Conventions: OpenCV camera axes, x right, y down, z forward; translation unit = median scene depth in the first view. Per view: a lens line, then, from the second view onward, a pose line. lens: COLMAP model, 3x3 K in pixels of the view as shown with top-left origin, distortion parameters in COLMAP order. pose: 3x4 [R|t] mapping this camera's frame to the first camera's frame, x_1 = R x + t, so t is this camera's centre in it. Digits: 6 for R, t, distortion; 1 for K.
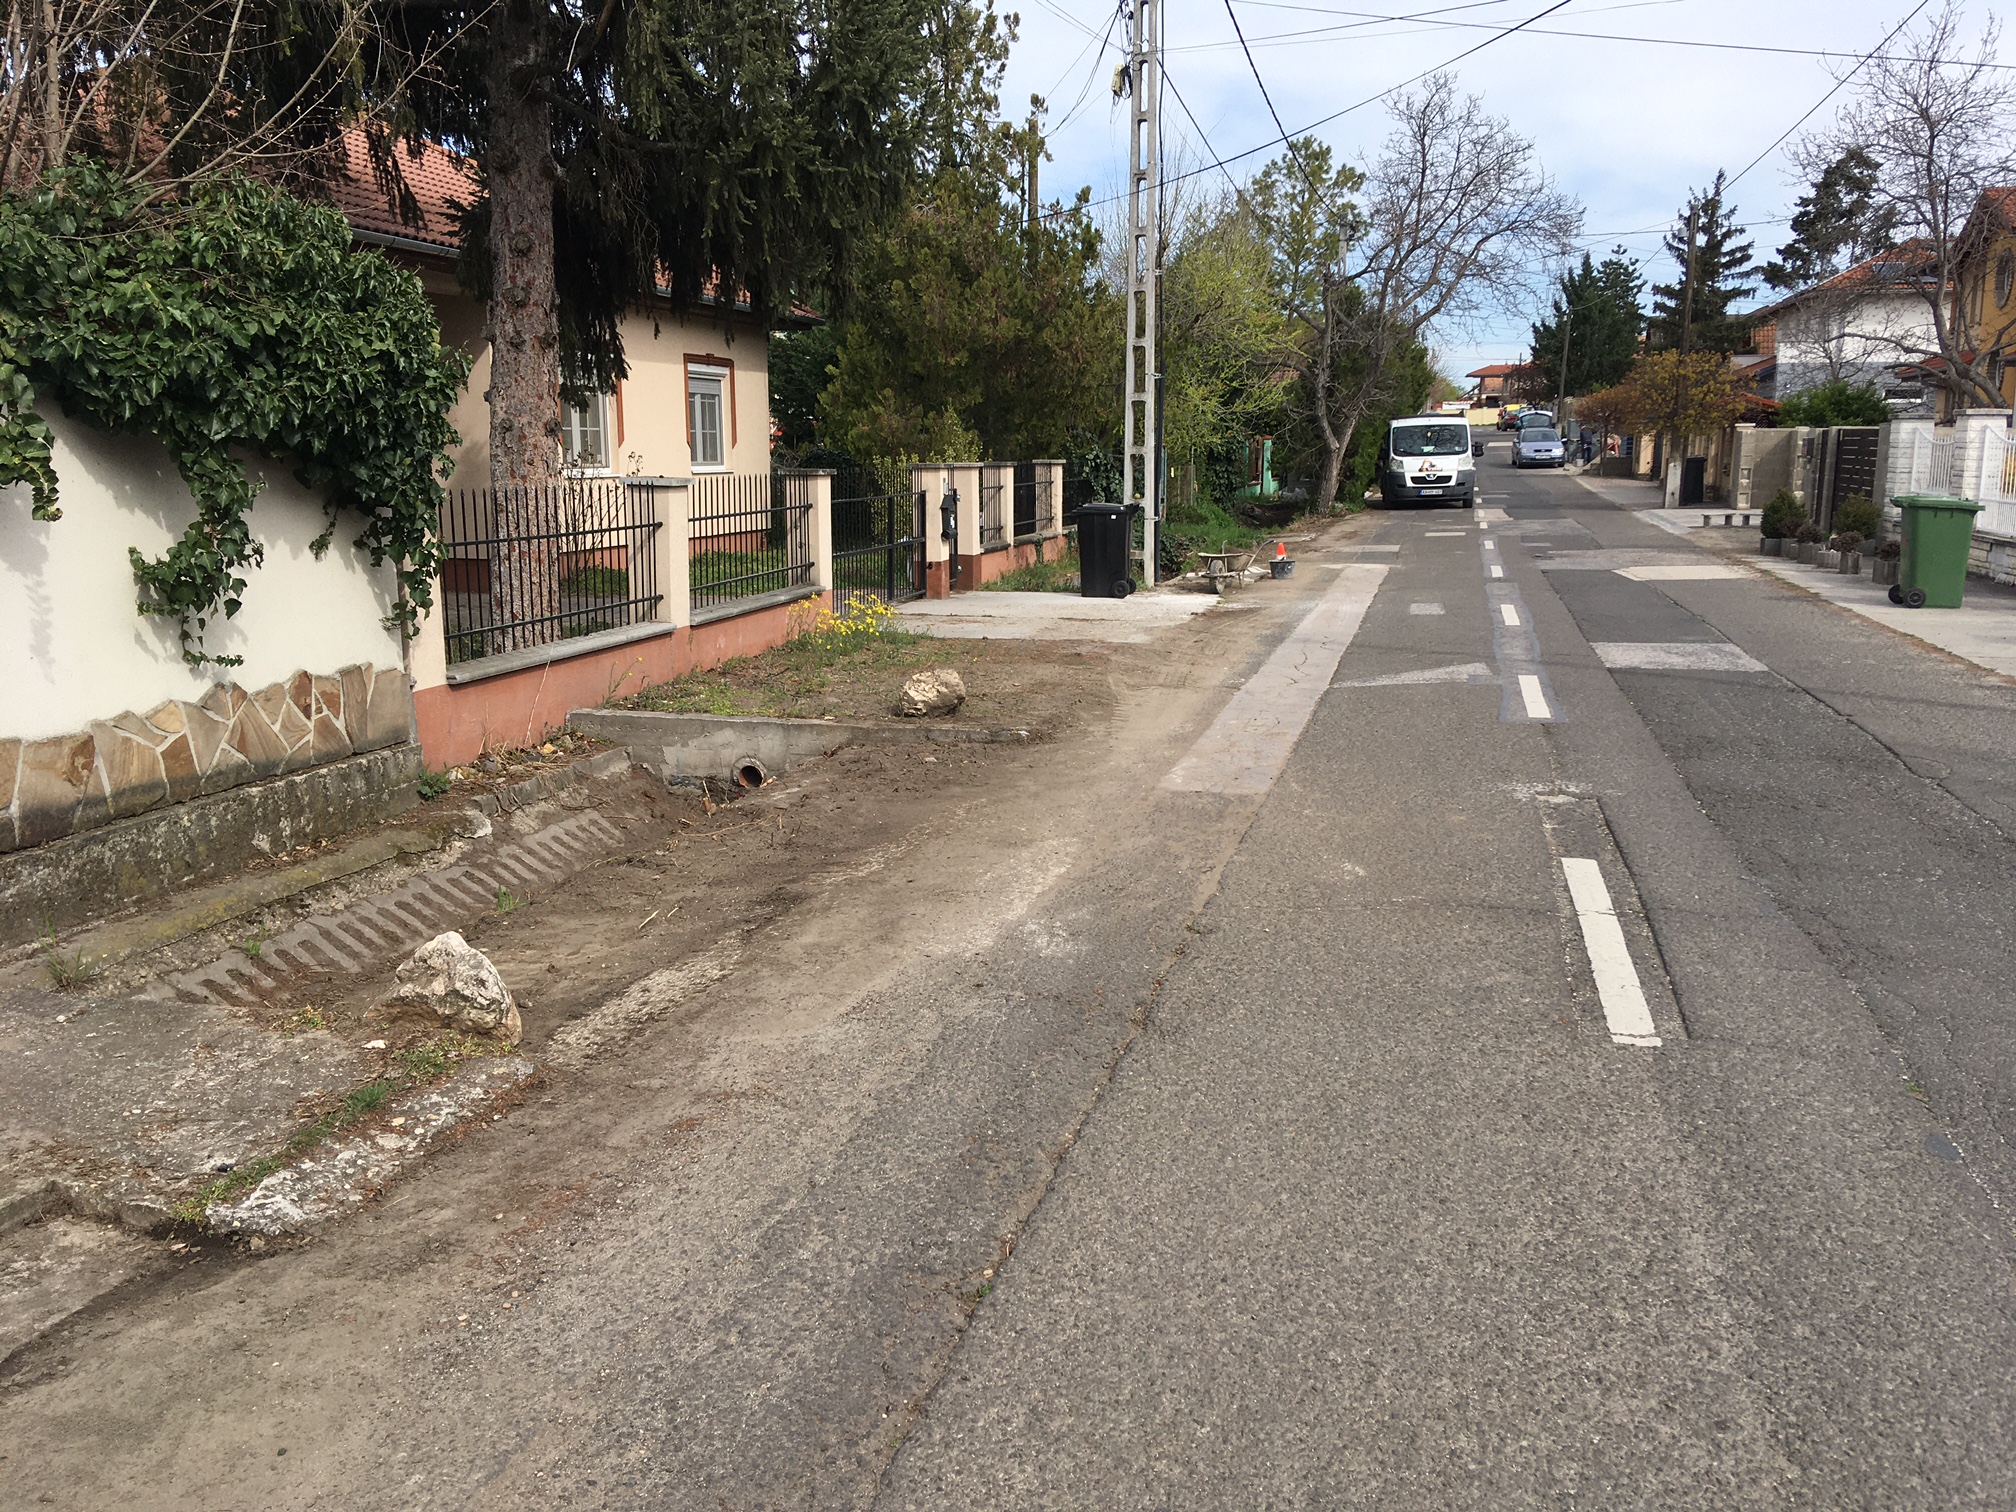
lens RADIAL K [[1678.3, 0, 1017.6], [0, 1678.3, 767.1], [0, 0, 1]] dist [0.017259, 0.000295]
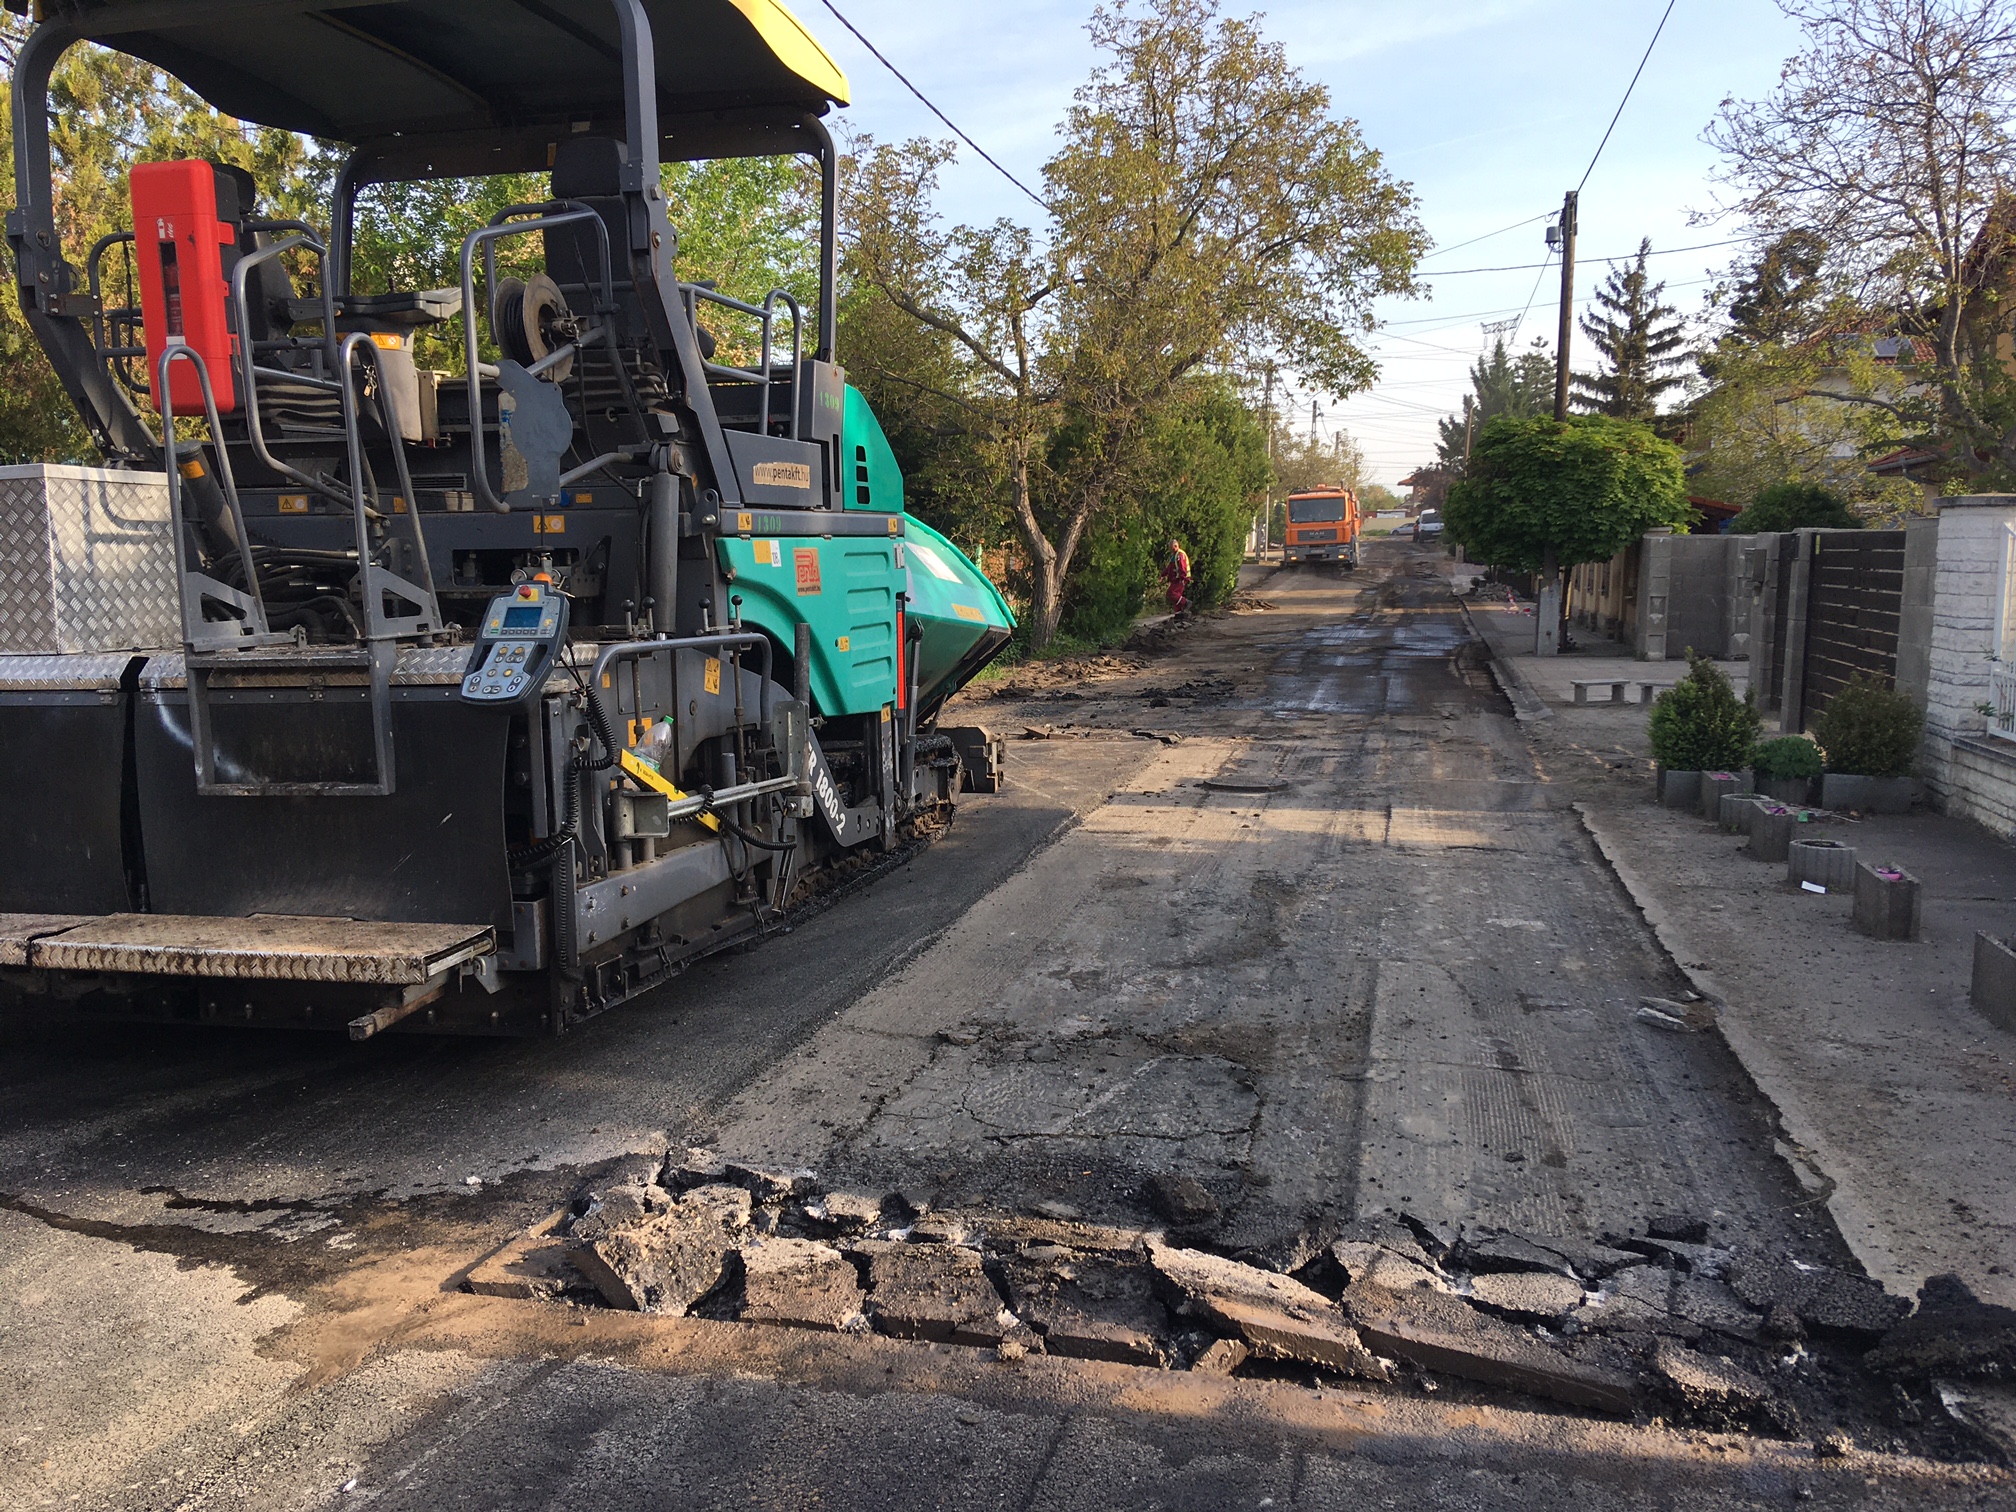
lens RADIAL K [[1678.3, 0, 997.9], [0, 1678.3, 746.8], [0, 0, 1]] dist [0.017259, 0.000295]
pose [[0.999891, 0.008094, 0.012344, 0.081809], [-0.007157, 0.997224, -0.074110, -0.033532], [-0.012909, 0.074013, 0.997174, 0.174304]]
